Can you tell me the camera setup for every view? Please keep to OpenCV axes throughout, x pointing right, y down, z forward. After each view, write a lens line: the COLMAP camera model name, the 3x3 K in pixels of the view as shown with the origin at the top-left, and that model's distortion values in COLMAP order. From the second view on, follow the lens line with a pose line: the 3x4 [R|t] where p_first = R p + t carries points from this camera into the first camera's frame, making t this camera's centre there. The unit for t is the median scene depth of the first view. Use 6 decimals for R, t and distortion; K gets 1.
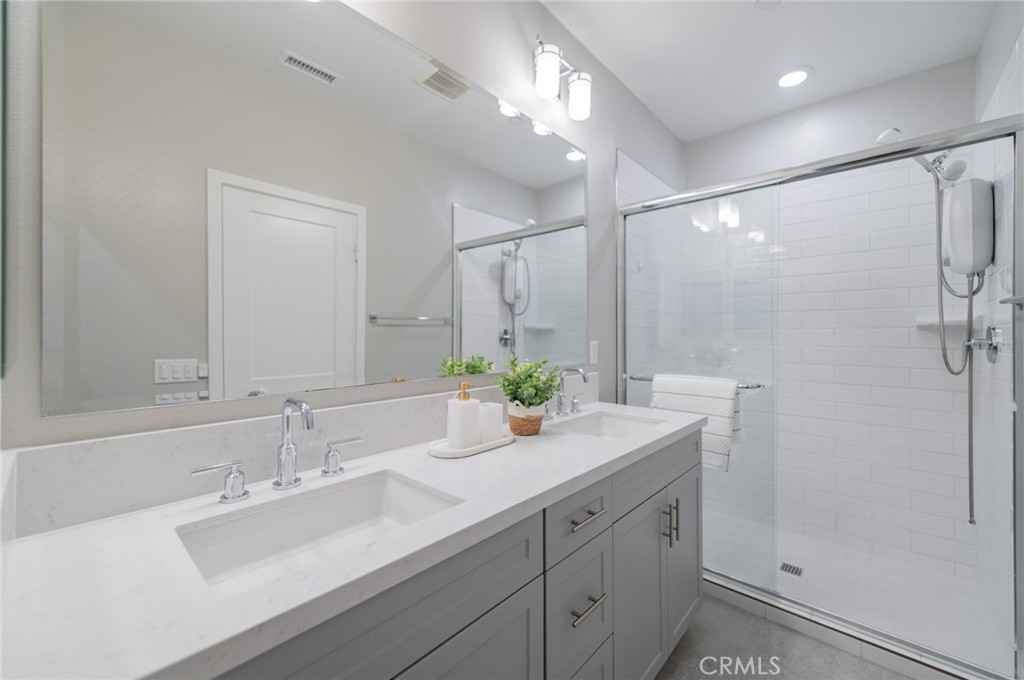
lens RADIAL K [[403.9, 0, 511.6], [0, 403.9, 337.4], [0, 0, 1]] dist [0.010513, -0.001306]
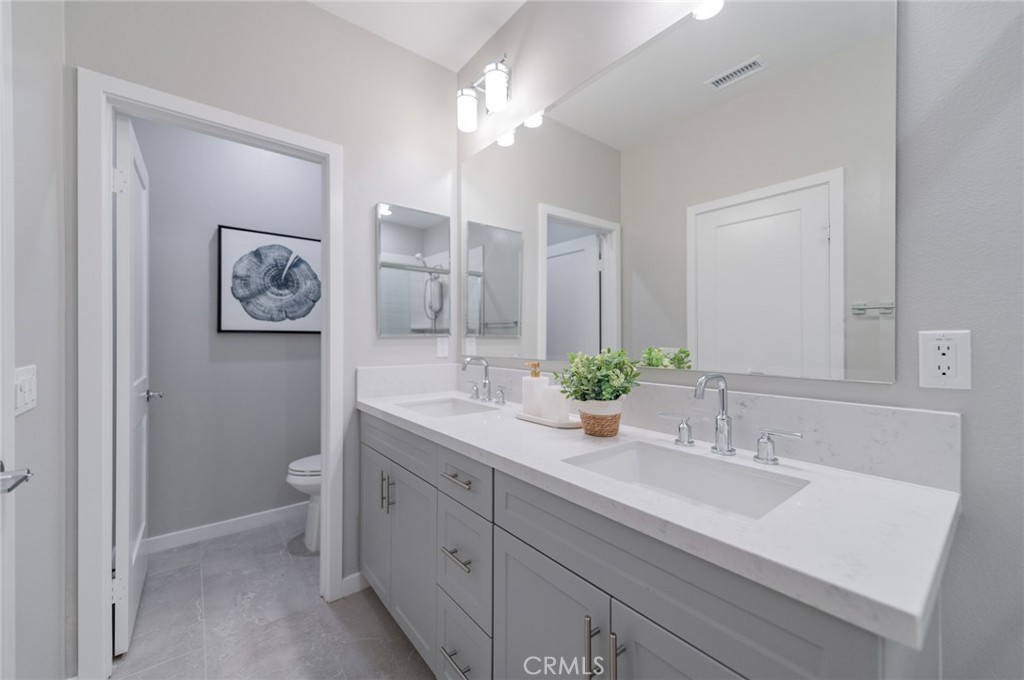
lens RADIAL K [[403.9, 0, 507.4], [0, 403.9, 340.4], [0, 0, 1]] dist [0.010513, -0.001306]
pose [[-0.147821, -0.001121, -0.989014, 0.451263], [-0.006810, 0.999977, -0.000116, 0.013667], [0.988991, 0.006718, -0.147825, 0.434736]]
